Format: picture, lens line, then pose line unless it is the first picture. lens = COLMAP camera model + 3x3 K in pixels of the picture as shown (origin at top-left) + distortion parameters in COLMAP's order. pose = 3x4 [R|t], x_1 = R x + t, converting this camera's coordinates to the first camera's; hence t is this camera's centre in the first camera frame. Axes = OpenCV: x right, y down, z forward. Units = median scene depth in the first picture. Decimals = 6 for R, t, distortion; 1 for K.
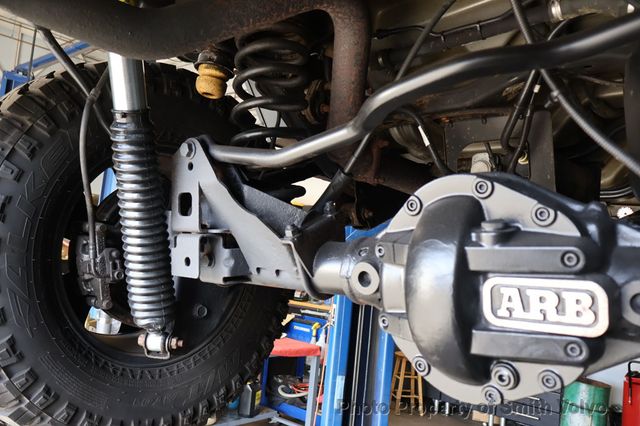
lens RADIAL K [[532.7, 0, 320.0], [0, 532.7, 213.0], [0, 0, 1]] dist [-0.008671, -0.011848]
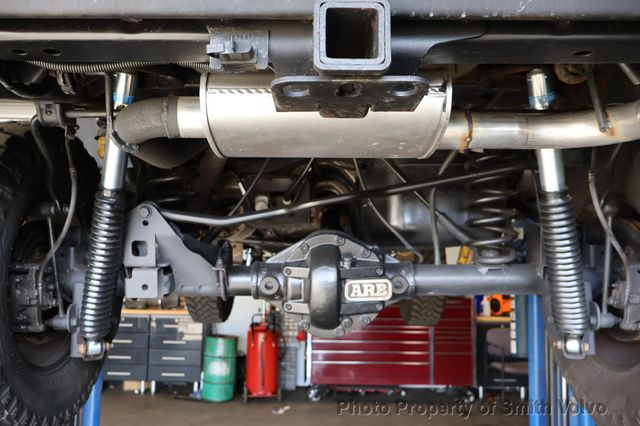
lens RADIAL K [[532.7, 0, 320.0], [0, 532.7, 213.0], [0, 0, 1]] dist [-0.008671, -0.011848]
pose [[0.745837, -0.029389, 0.665479, -1.248255], [-0.003957, 0.998813, 0.048544, -0.273706], [-0.666116, -0.038839, 0.744836, -0.611768]]
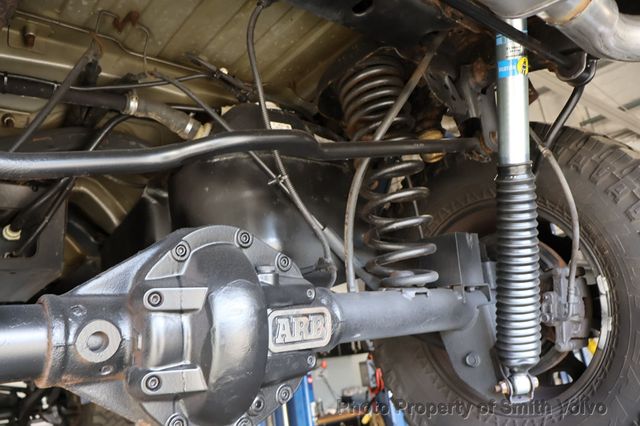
lens RADIAL K [[532.7, 0, 320.0], [0, 532.7, 213.0], [0, 0, 1]] dist [-0.008671, -0.011848]
pose [[0.141156, 0.185717, 0.972412, -0.823258], [0.073224, 0.977597, -0.197337, 0.141382], [-0.987276, 0.099059, 0.124395, 0.682125]]
